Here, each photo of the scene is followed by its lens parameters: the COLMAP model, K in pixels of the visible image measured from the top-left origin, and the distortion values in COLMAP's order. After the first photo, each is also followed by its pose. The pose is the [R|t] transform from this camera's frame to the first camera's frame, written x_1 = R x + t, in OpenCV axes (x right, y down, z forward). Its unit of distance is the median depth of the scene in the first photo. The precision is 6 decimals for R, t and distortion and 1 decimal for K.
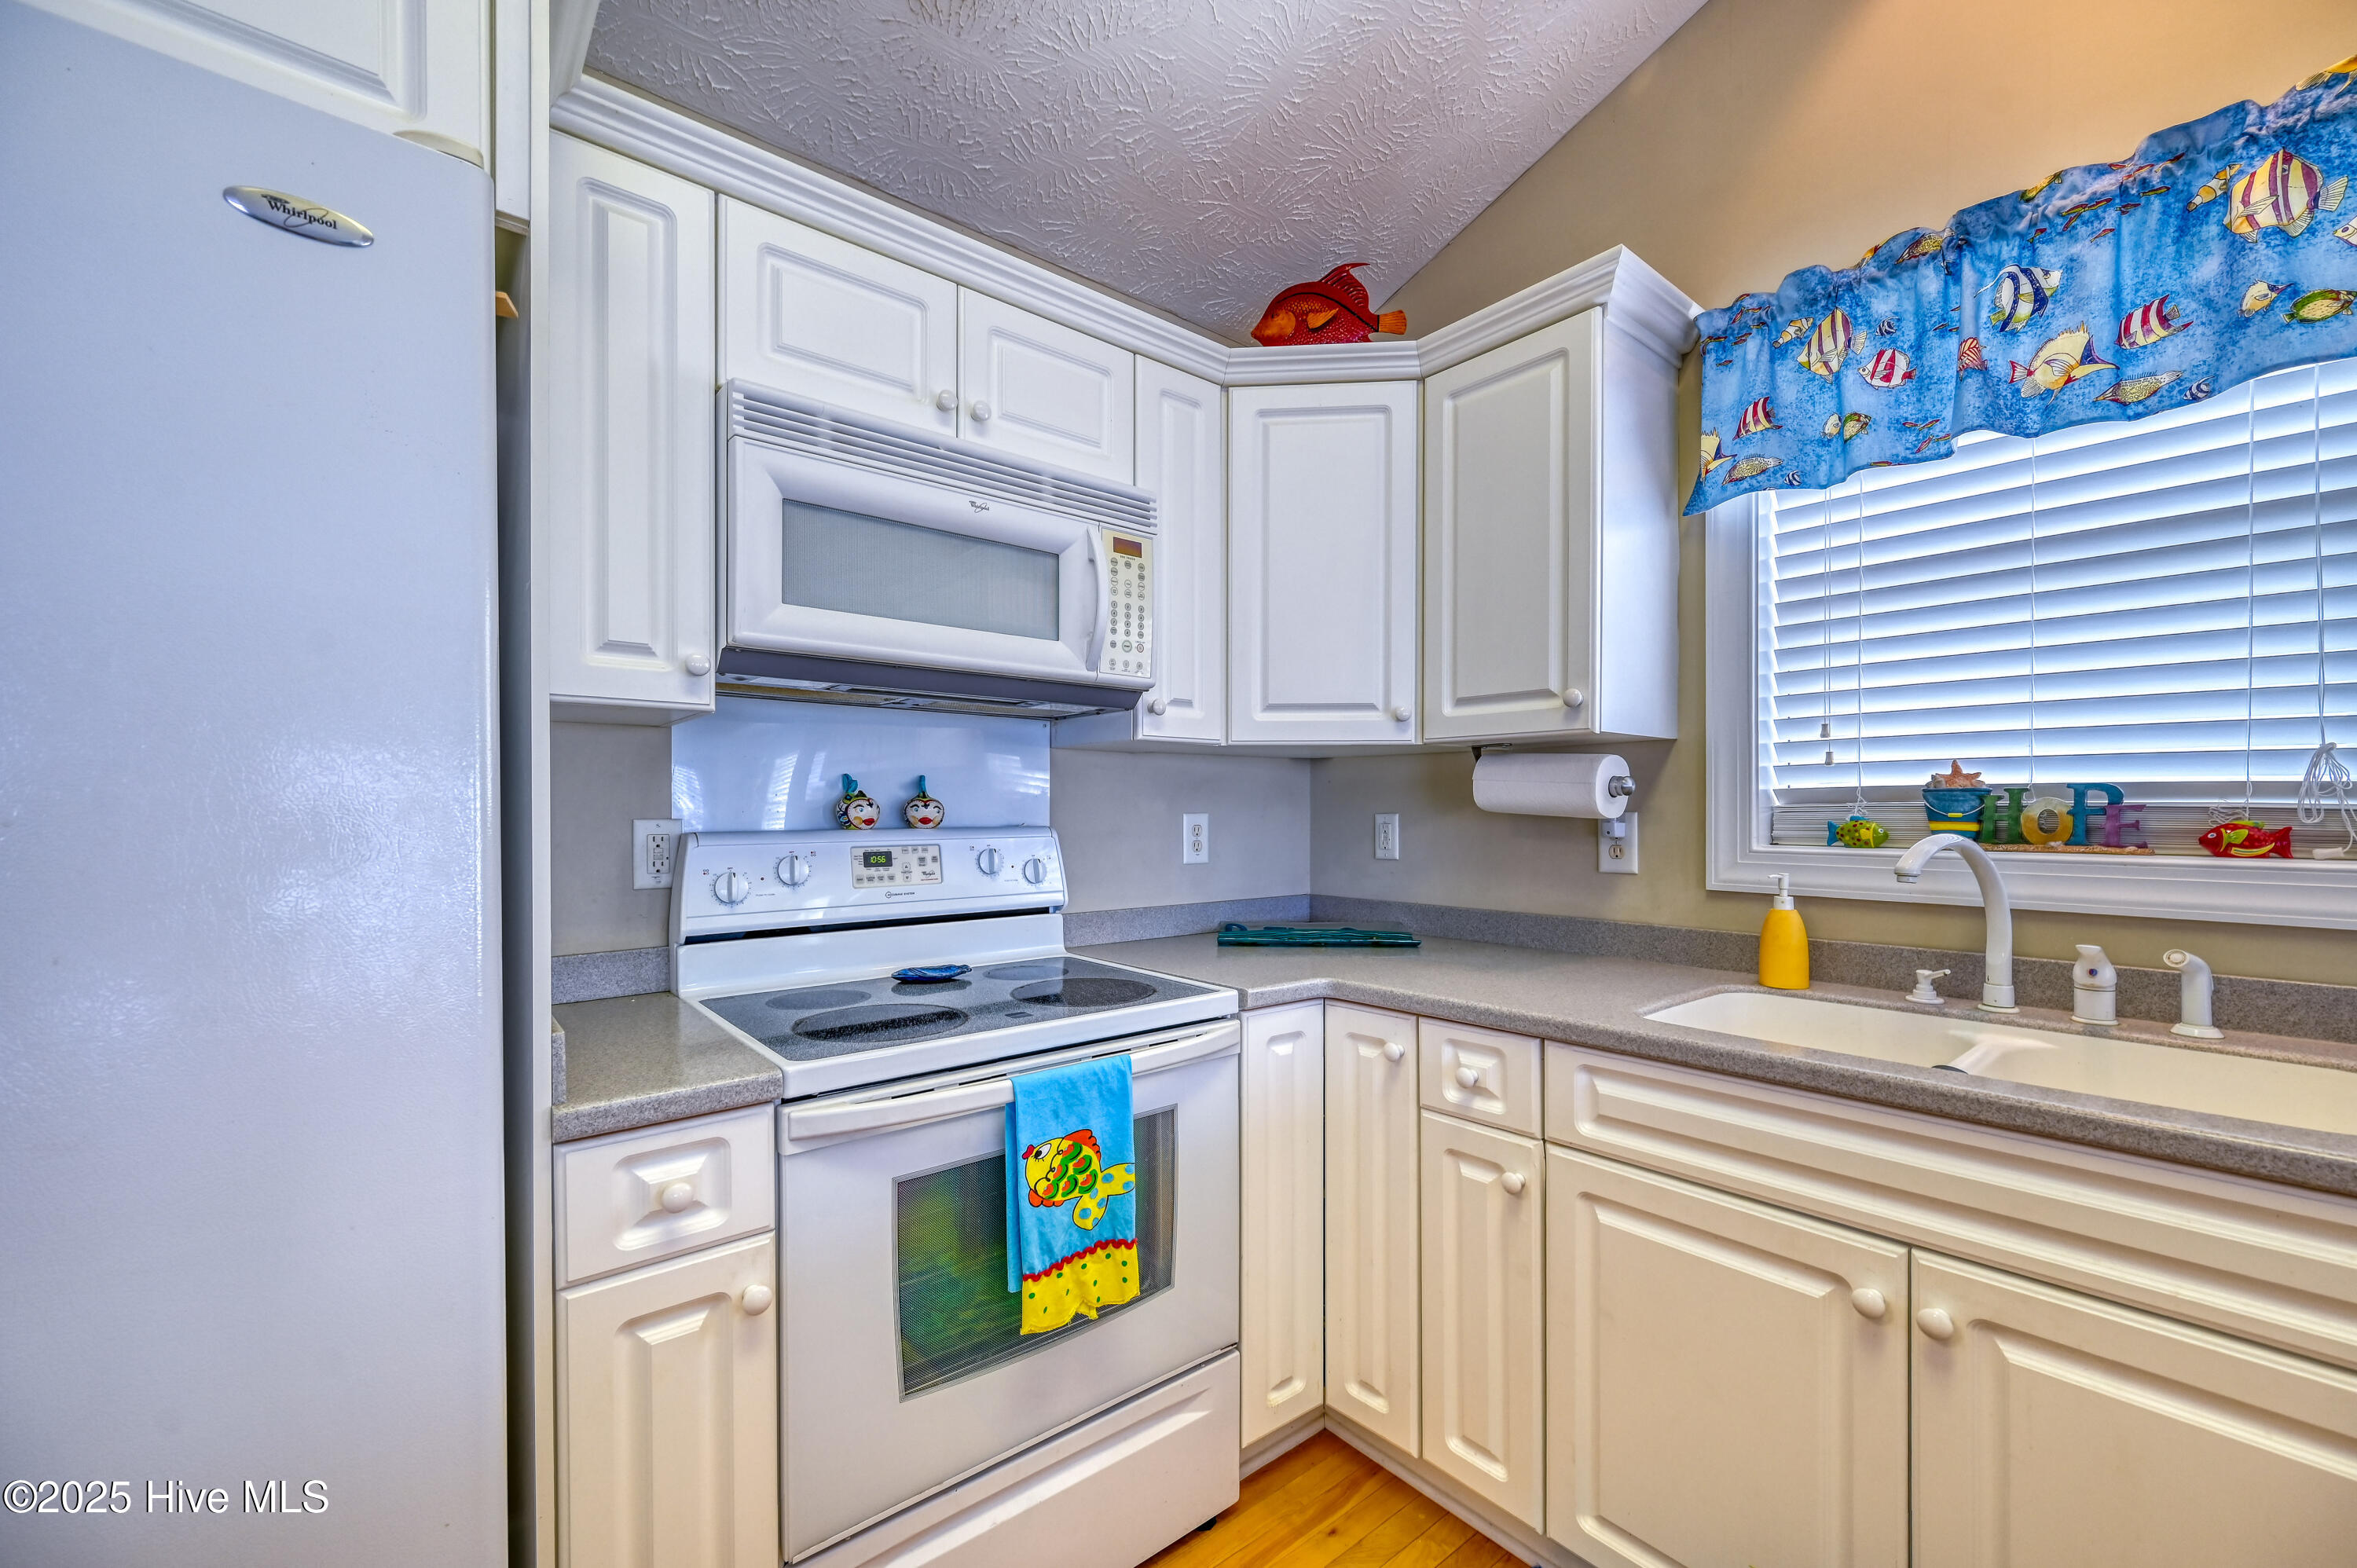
lens RADIAL K [[944.1, 0, 1200.5], [0, 944.1, 811.8], [0, 0, 1]] dist [0.001995, 0.001360]
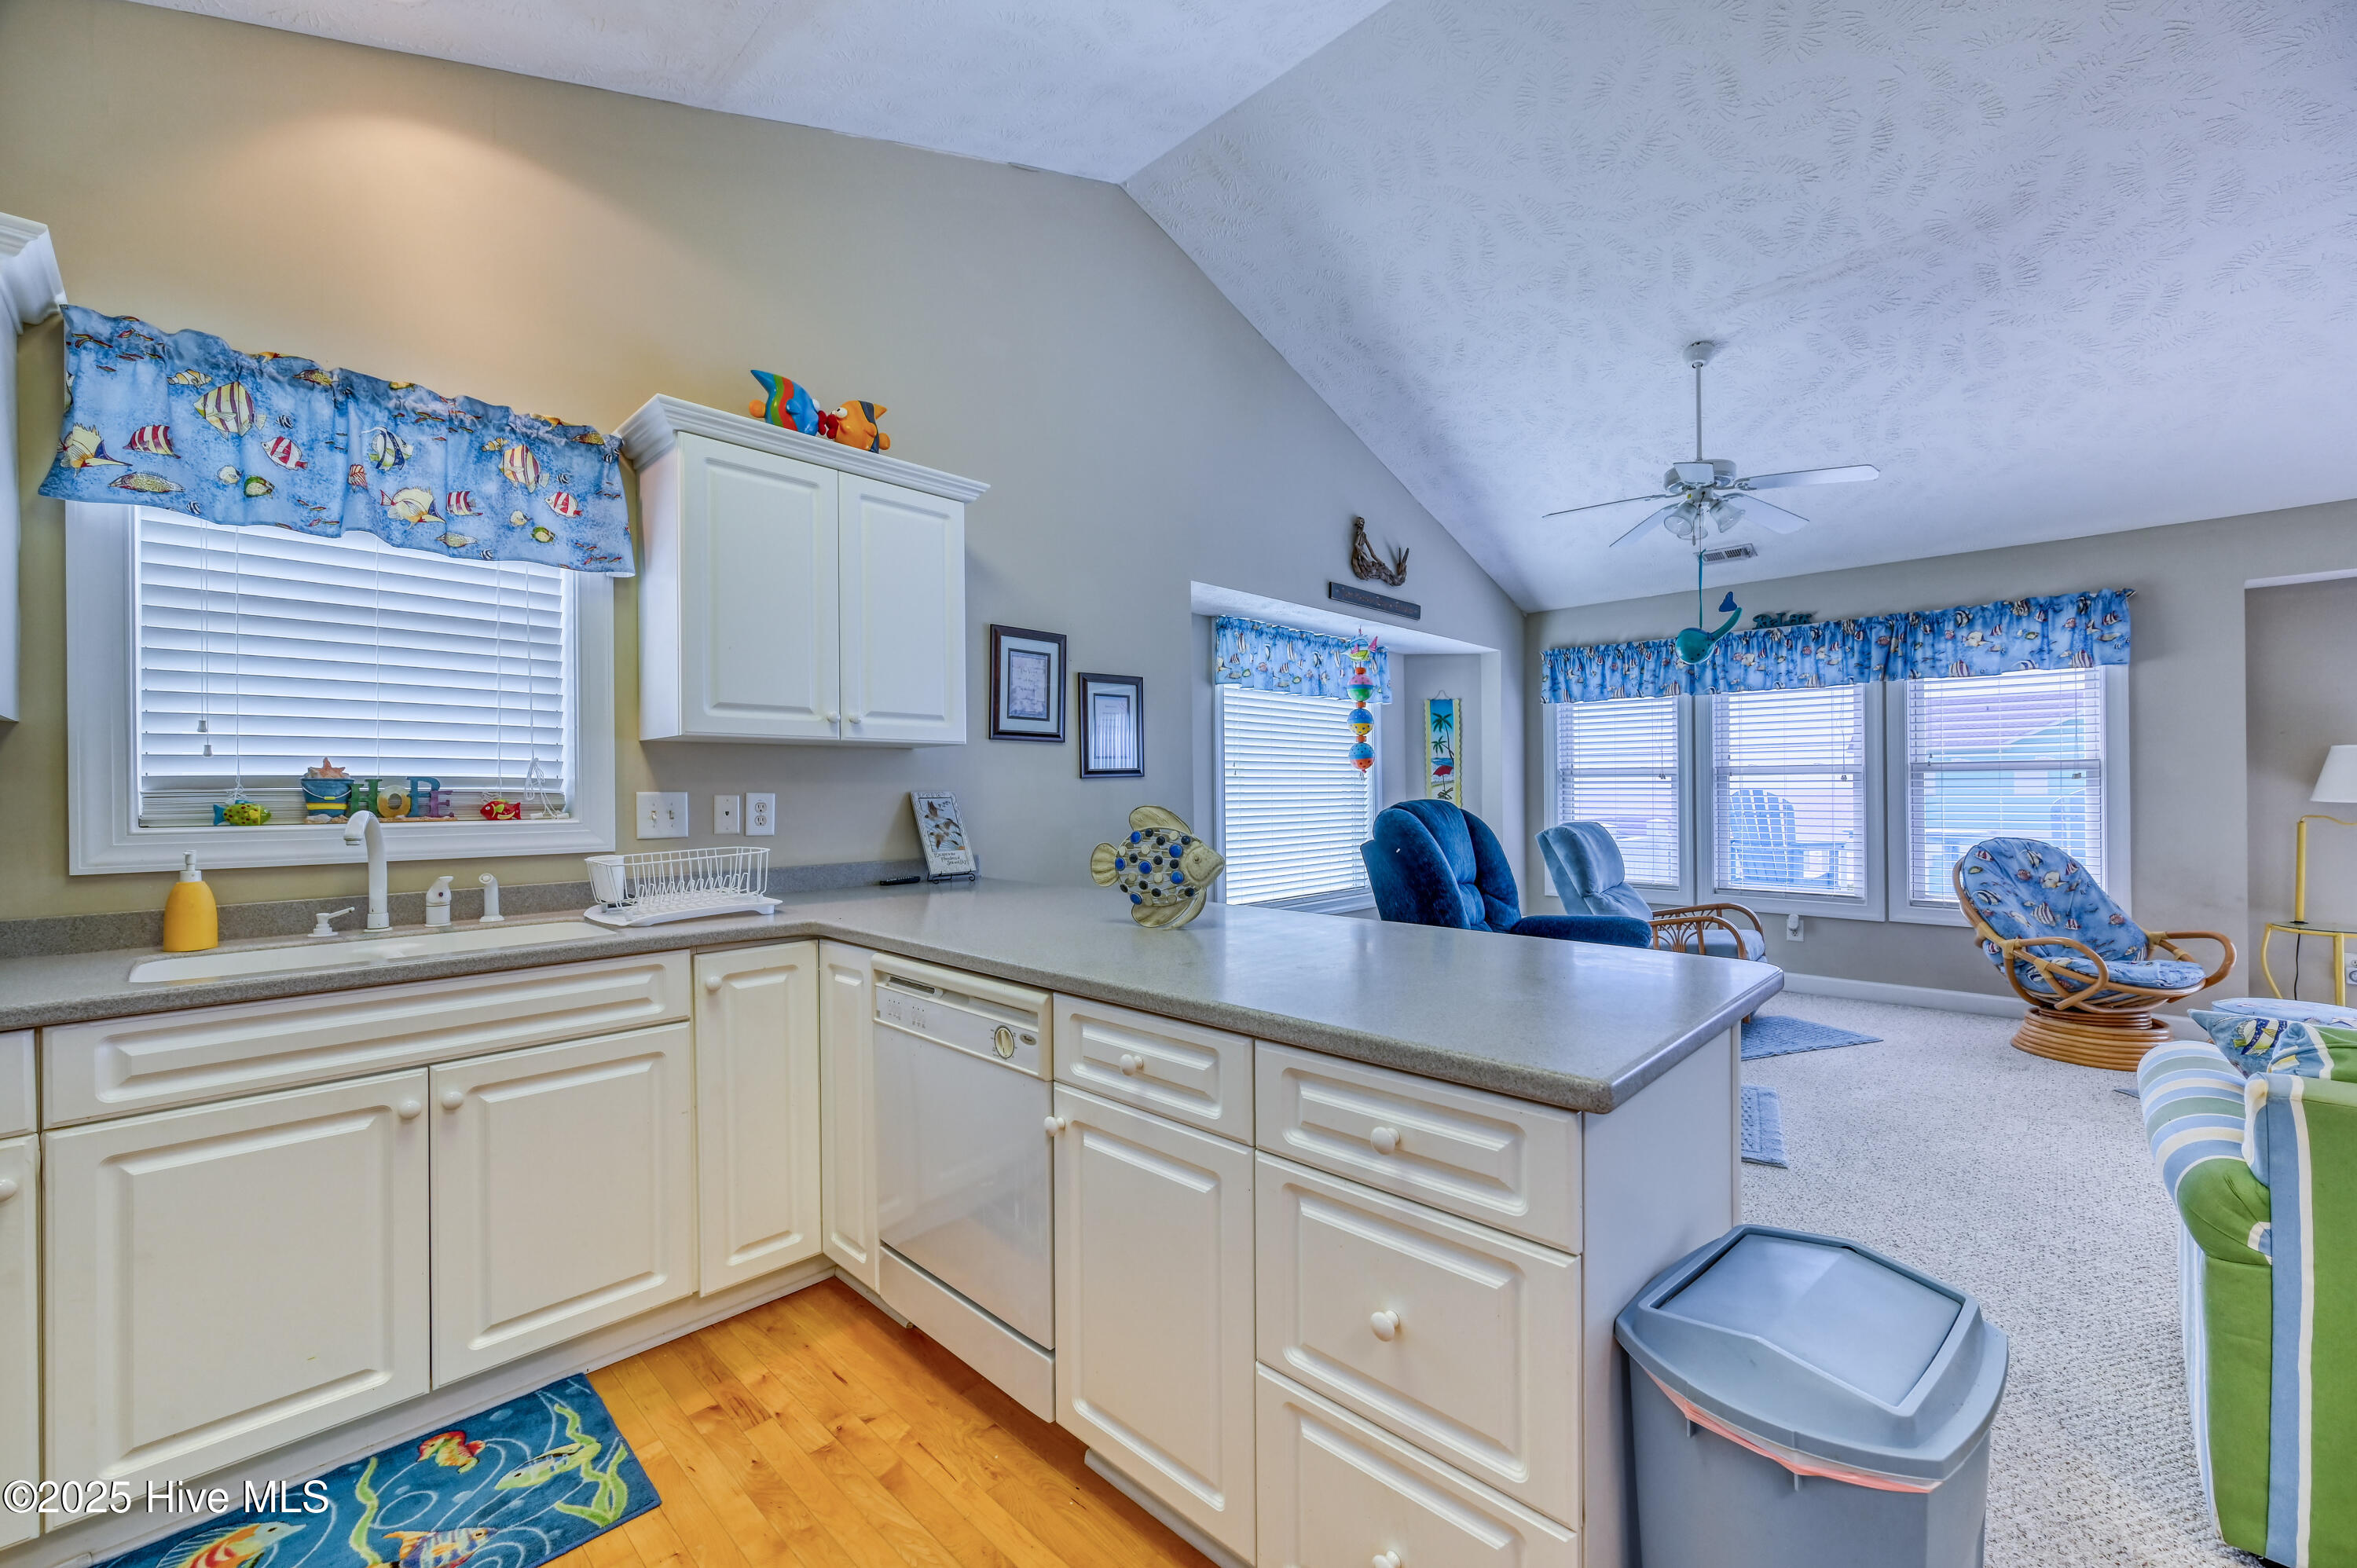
lens RADIAL K [[944.1, 0, 1182.8], [0, 944.1, 789.4], [0, 0, 1]] dist [0.001995, 0.001360]
pose [[-0.107374, 0.002069, 0.994217, -0.664709], [0.010288, 0.999947, -0.000969, 0.004621], [-0.994165, 0.010125, -0.107390, -0.070460]]
